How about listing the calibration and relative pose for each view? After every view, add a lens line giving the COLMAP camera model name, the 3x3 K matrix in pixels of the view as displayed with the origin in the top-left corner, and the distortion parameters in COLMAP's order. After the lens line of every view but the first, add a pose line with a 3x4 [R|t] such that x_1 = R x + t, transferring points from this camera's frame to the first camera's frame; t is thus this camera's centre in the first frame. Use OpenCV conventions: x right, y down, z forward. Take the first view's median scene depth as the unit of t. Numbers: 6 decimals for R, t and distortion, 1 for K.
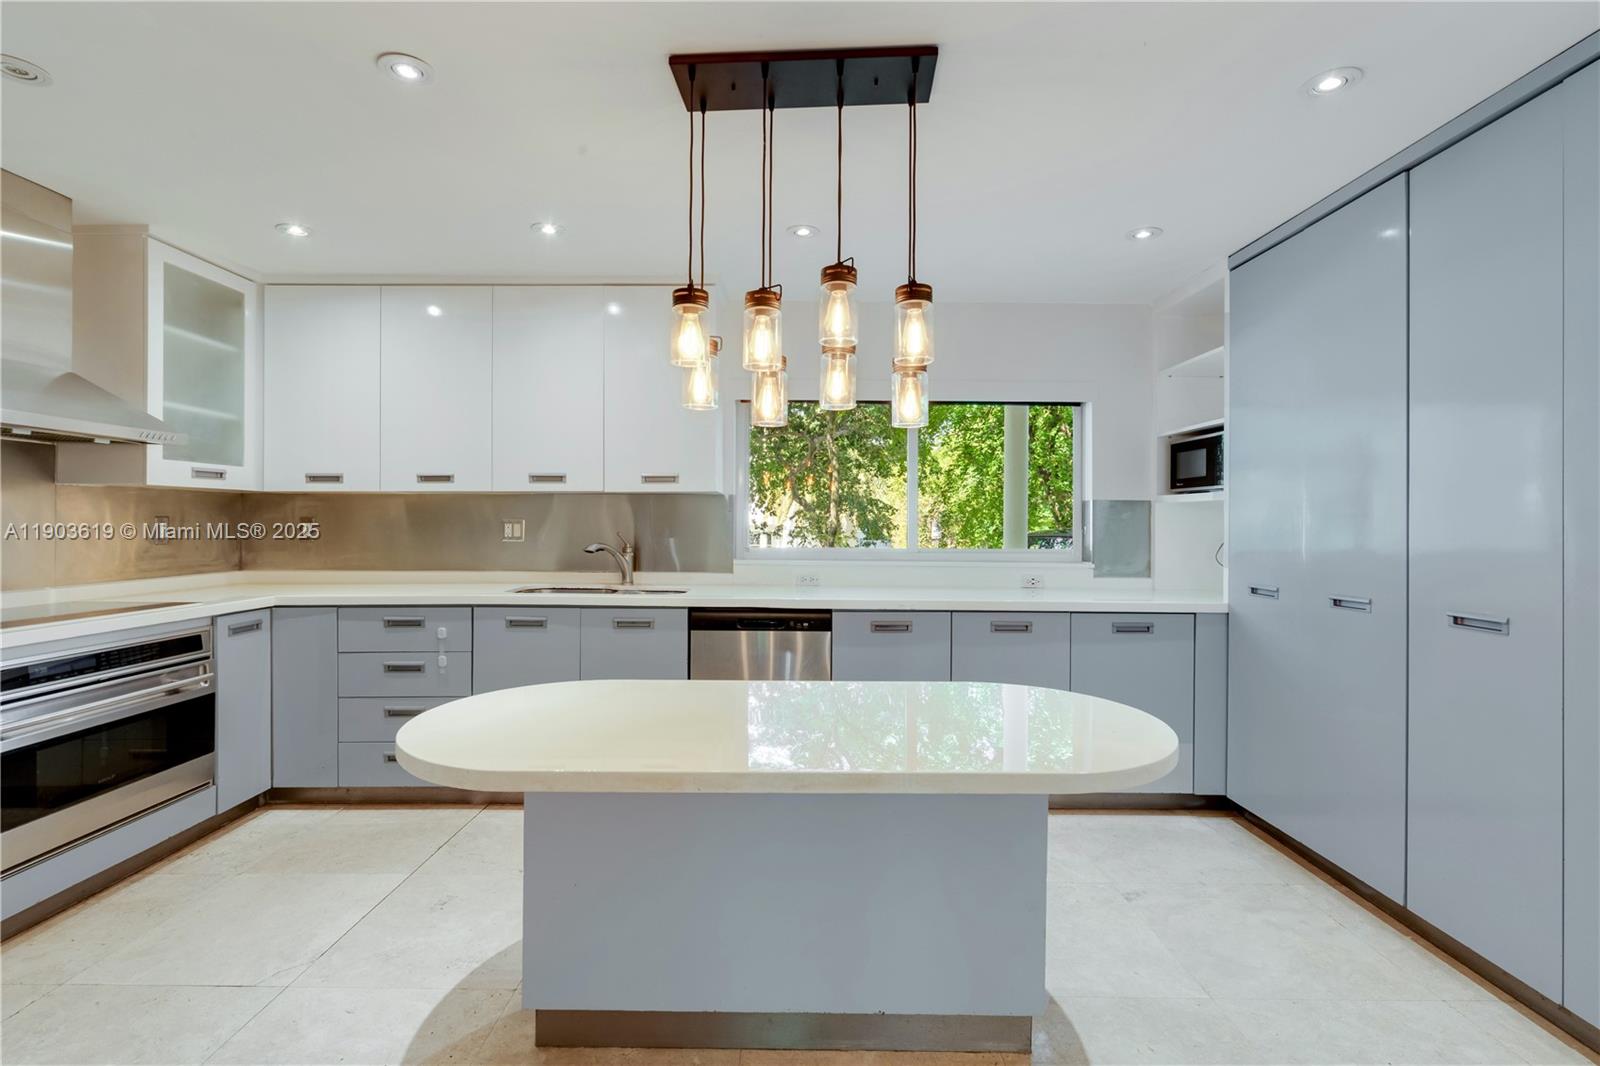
lens RADIAL K [[729.9, 0, 795.4], [0, 729.9, 527.3], [0, 0, 1]] dist [-0.002020, 0.000026]
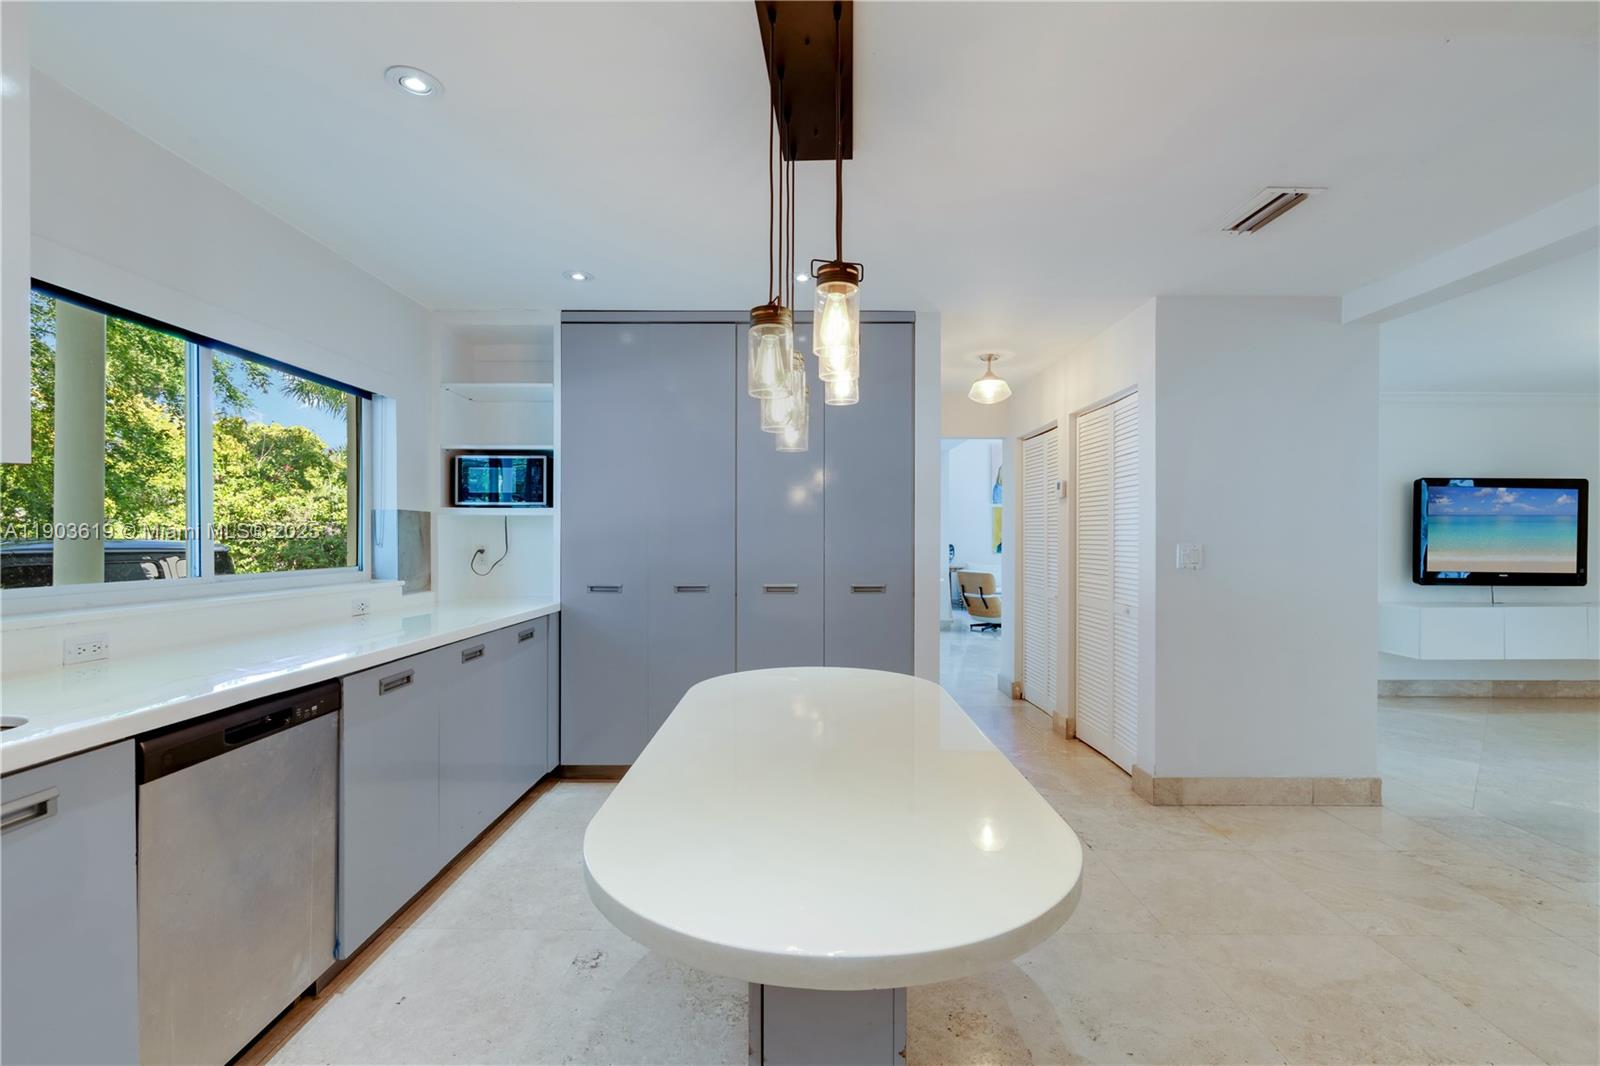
lens RADIAL K [[729.9, 0, 794.7], [0, 729.9, 533.8], [0, 0, 1]] dist [-0.002020, 0.000026]
pose [[0.002198, -0.005892, 0.999980, -0.584165], [0.009855, 0.999934, 0.005870, -0.009967], [-0.999949, 0.009842, 0.002256, 0.604501]]
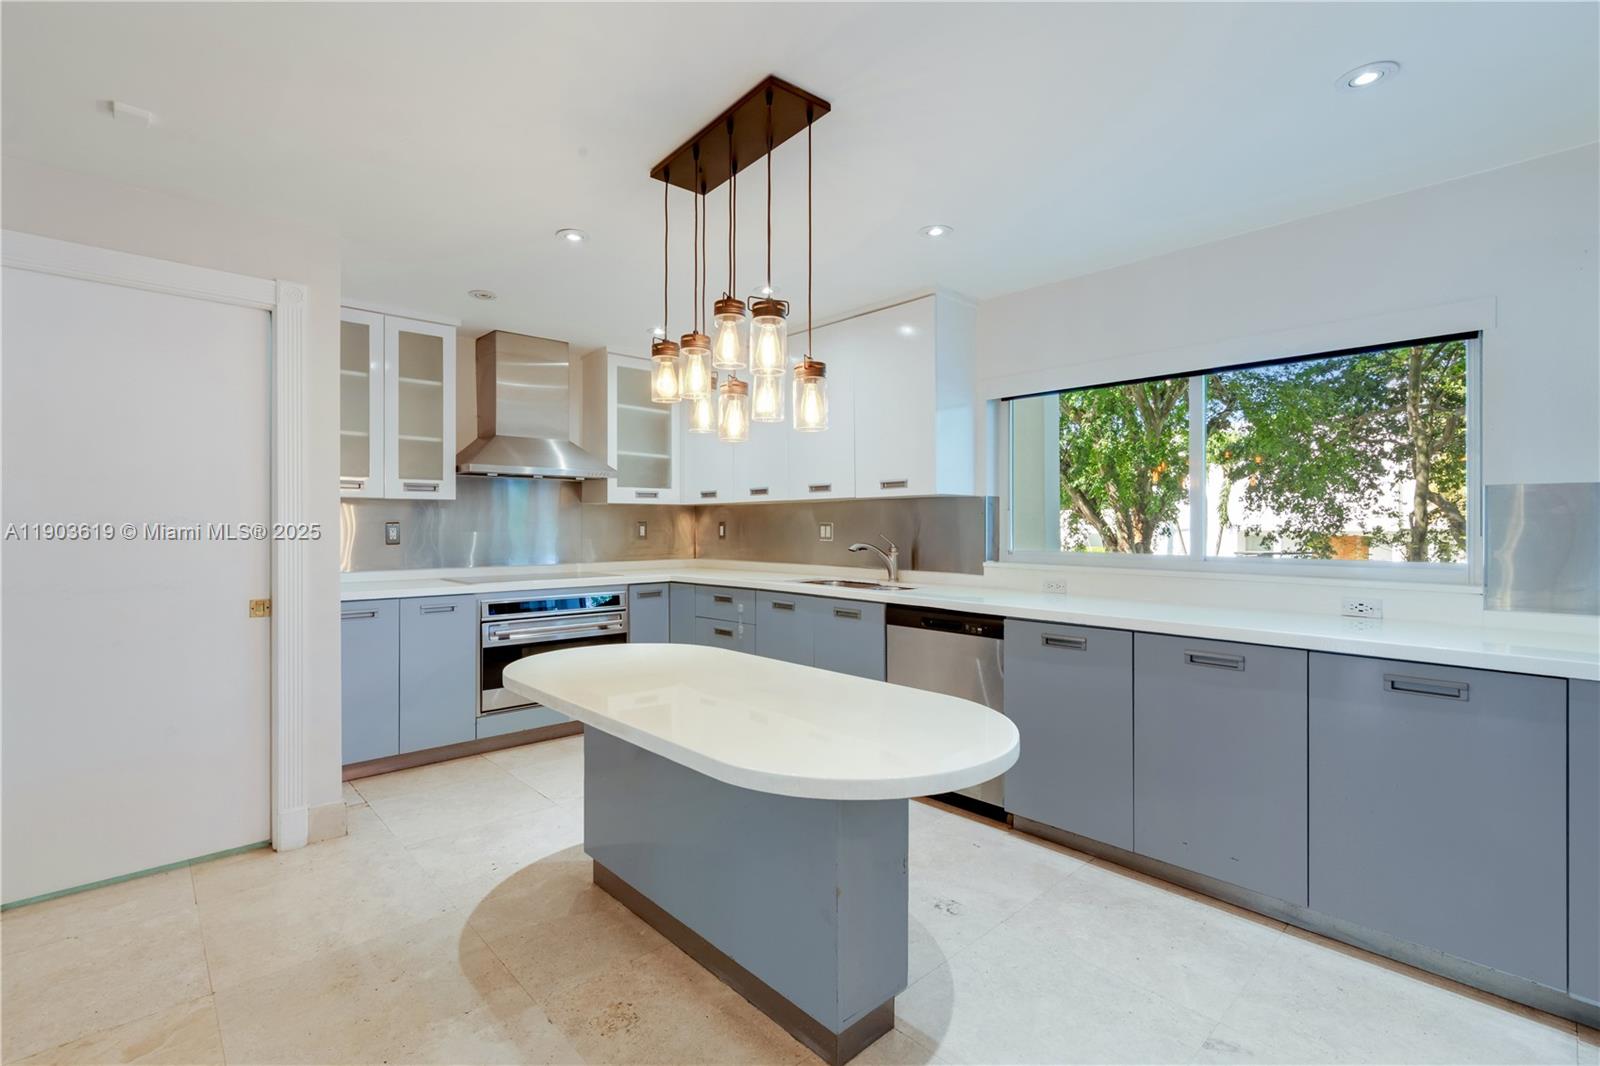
lens RADIAL K [[729.9, 0, 791.0], [0, 729.9, 527.5], [0, 0, 1]] dist [-0.002020, 0.000026]
pose [[0.678830, -0.002028, -0.734293, 0.554297], [-0.002914, 0.999981, -0.005456, 0.004628], [0.734290, 0.005843, 0.678811, 0.164412]]
